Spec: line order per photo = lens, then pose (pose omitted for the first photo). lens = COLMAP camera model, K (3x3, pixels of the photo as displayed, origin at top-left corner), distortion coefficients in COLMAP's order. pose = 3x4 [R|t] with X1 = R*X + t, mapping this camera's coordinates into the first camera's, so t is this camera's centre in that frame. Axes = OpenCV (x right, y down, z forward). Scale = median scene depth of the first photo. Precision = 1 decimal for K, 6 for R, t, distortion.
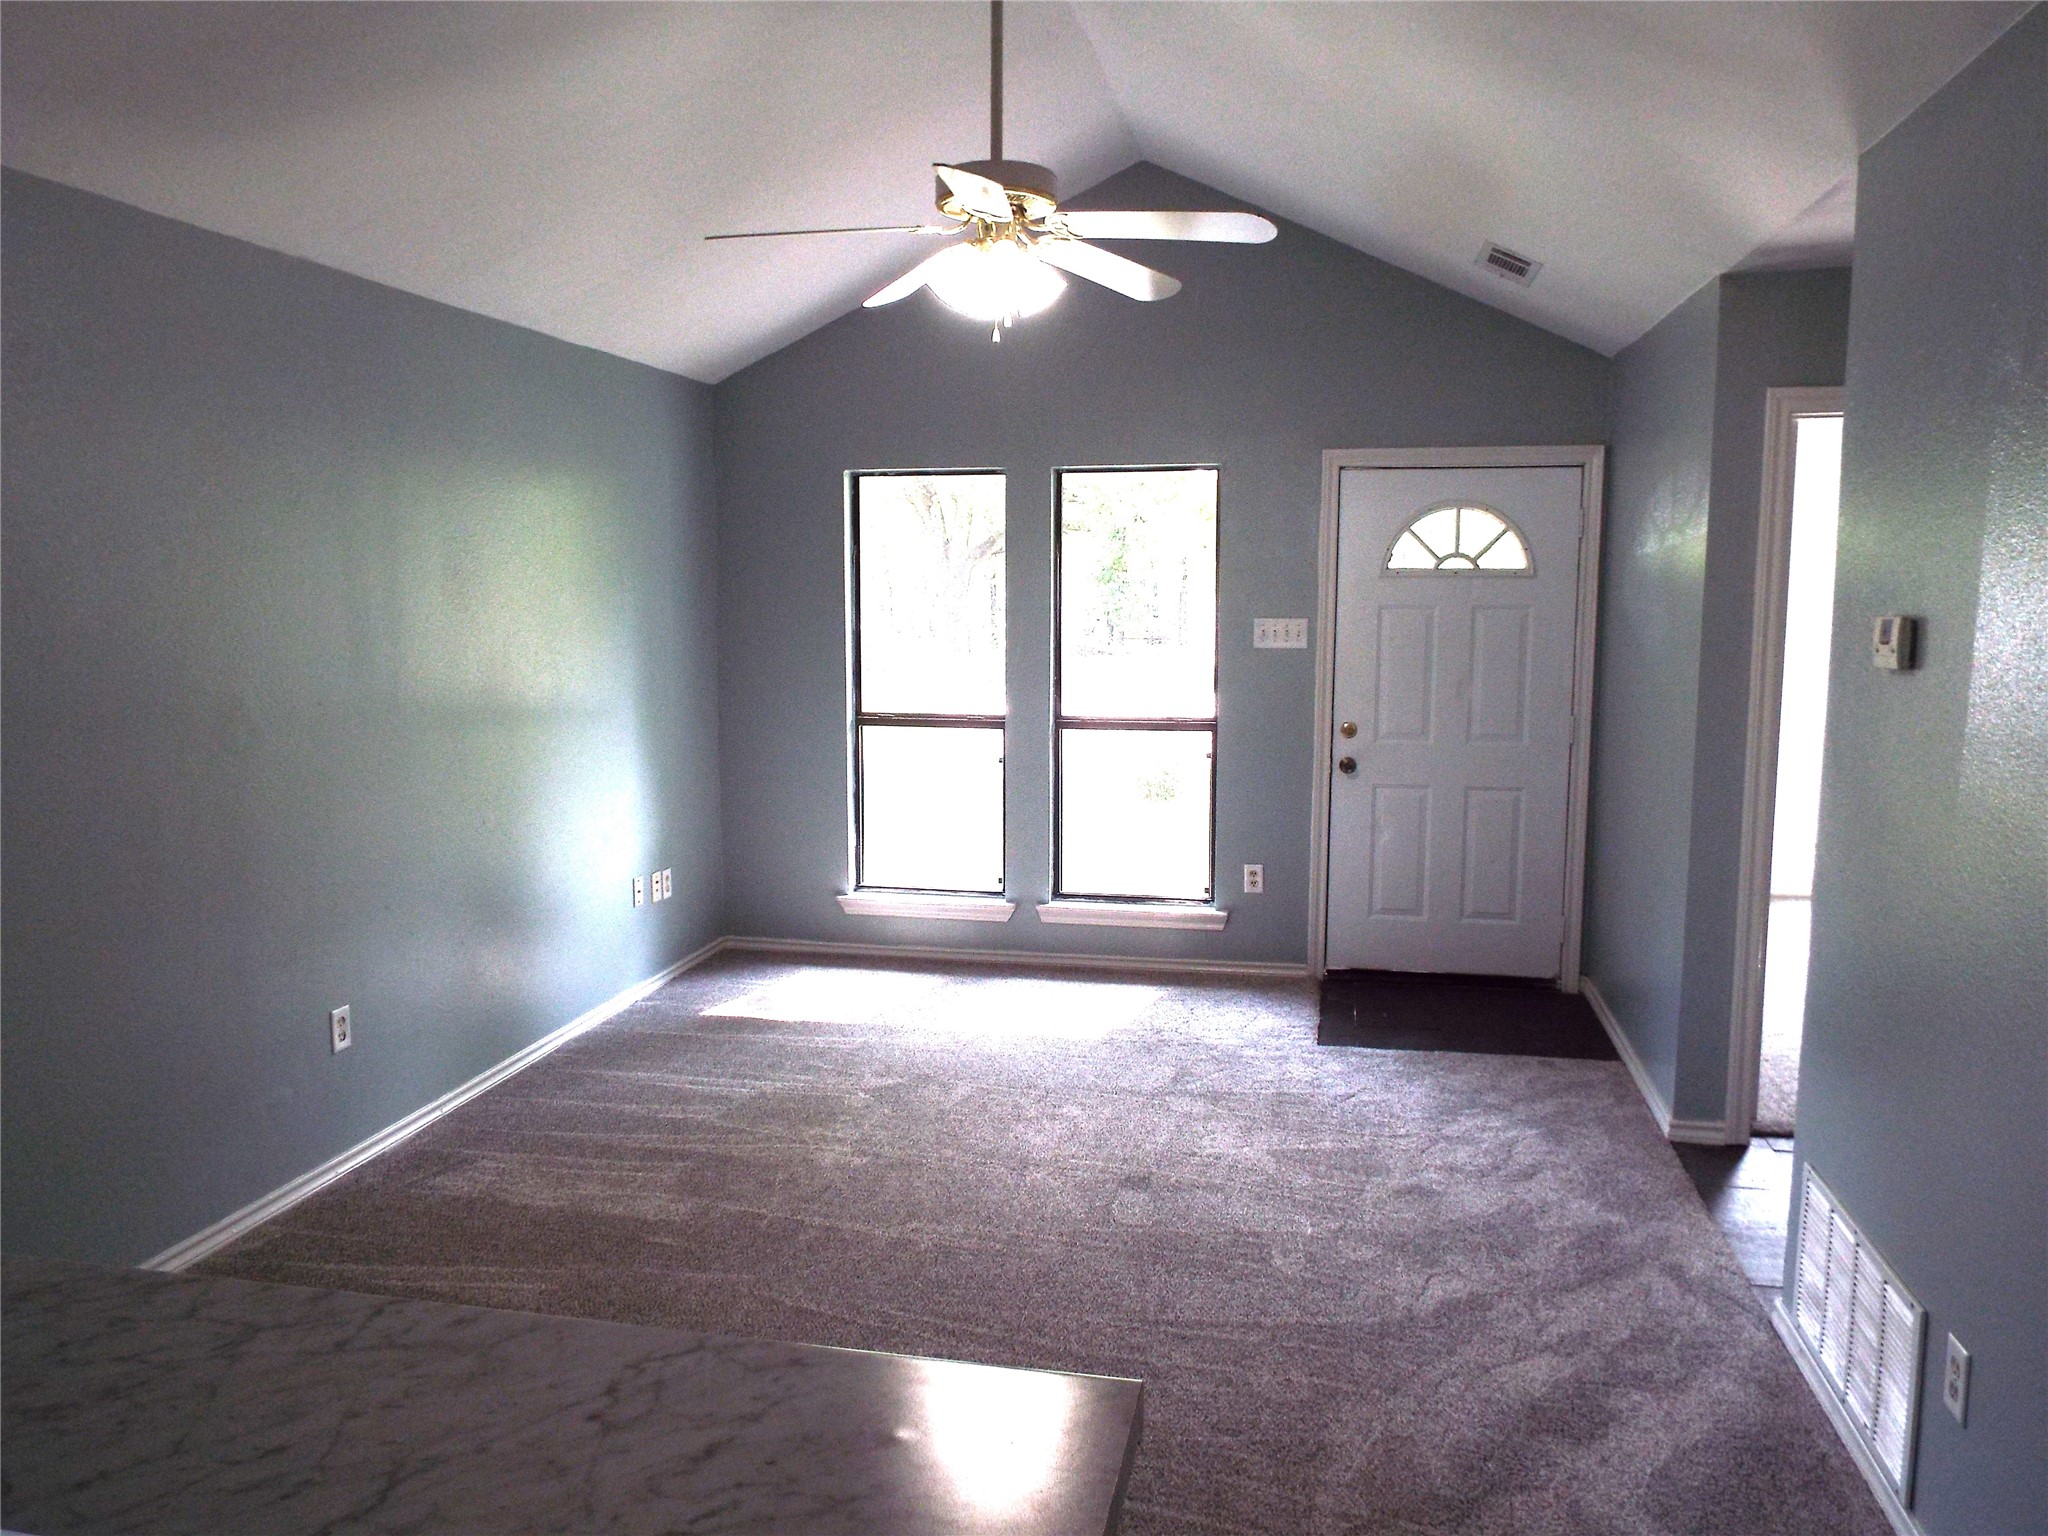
lens RADIAL K [[1475.5, 0, 1024.0], [0, 1475.5, 768.0], [0, 0, 1]] dist [0.050793, 0.000612]
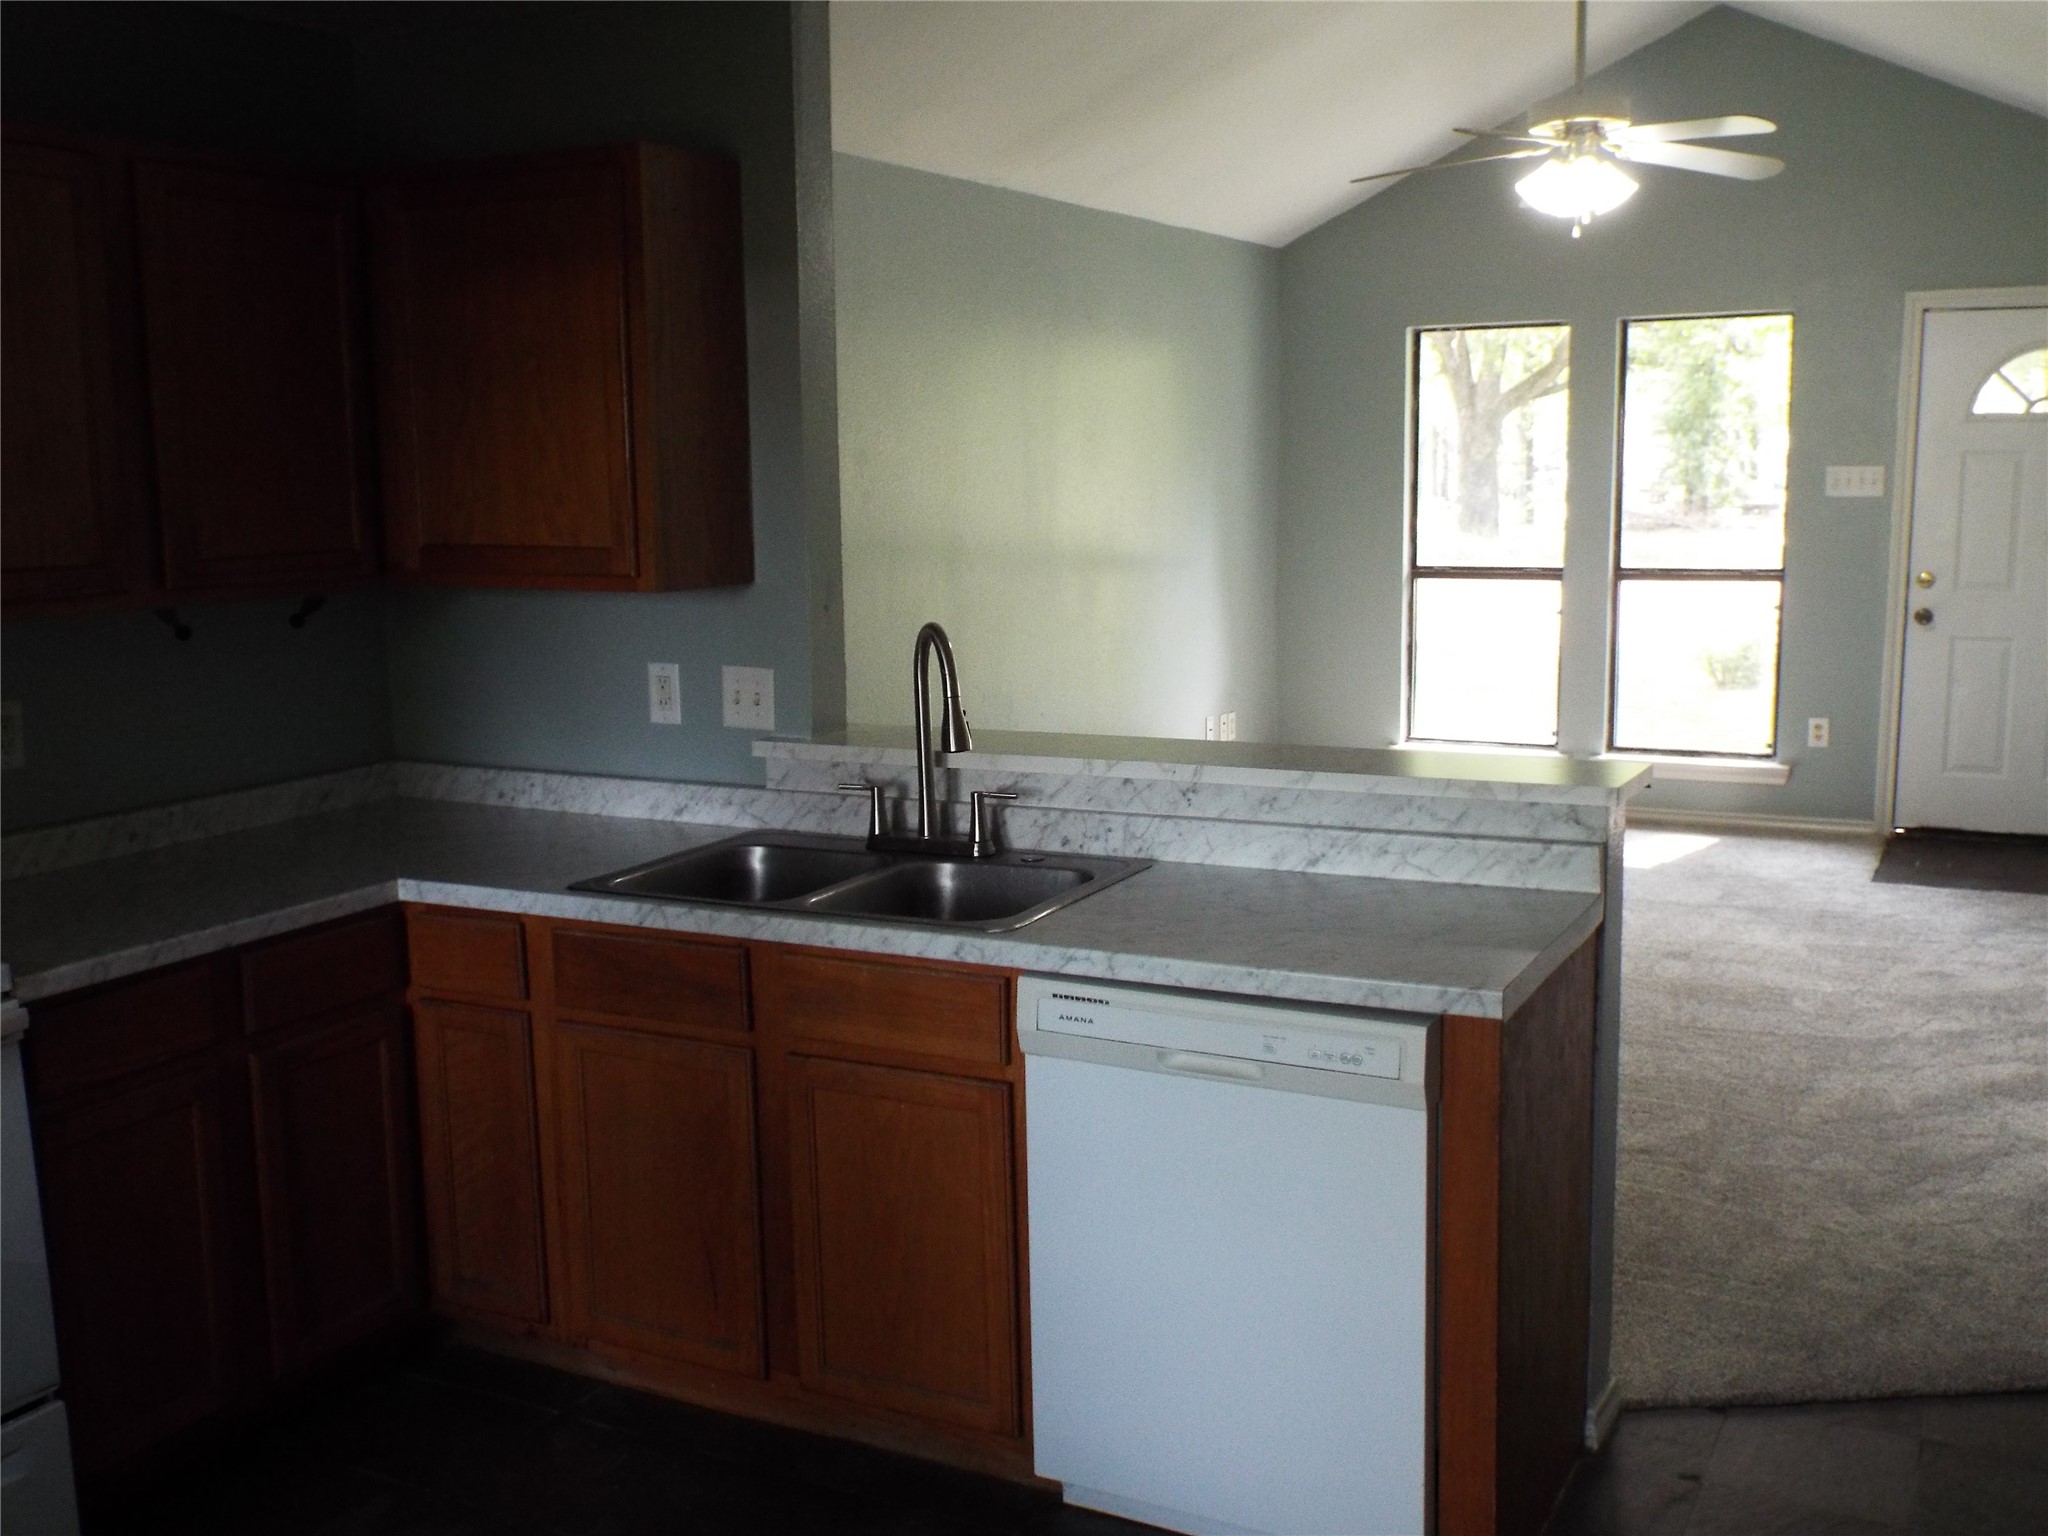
lens RADIAL K [[2004.1, 0, 1026.8], [0, 2004.1, 807.2], [0, 0, 1]] dist [-0.005178, -0.029185]
pose [[0.966252, 0.026683, -0.256213, -0.012238], [-0.012402, 0.998286, 0.057190, 0.056315], [0.257300, -0.052083, 0.964927, -0.438961]]
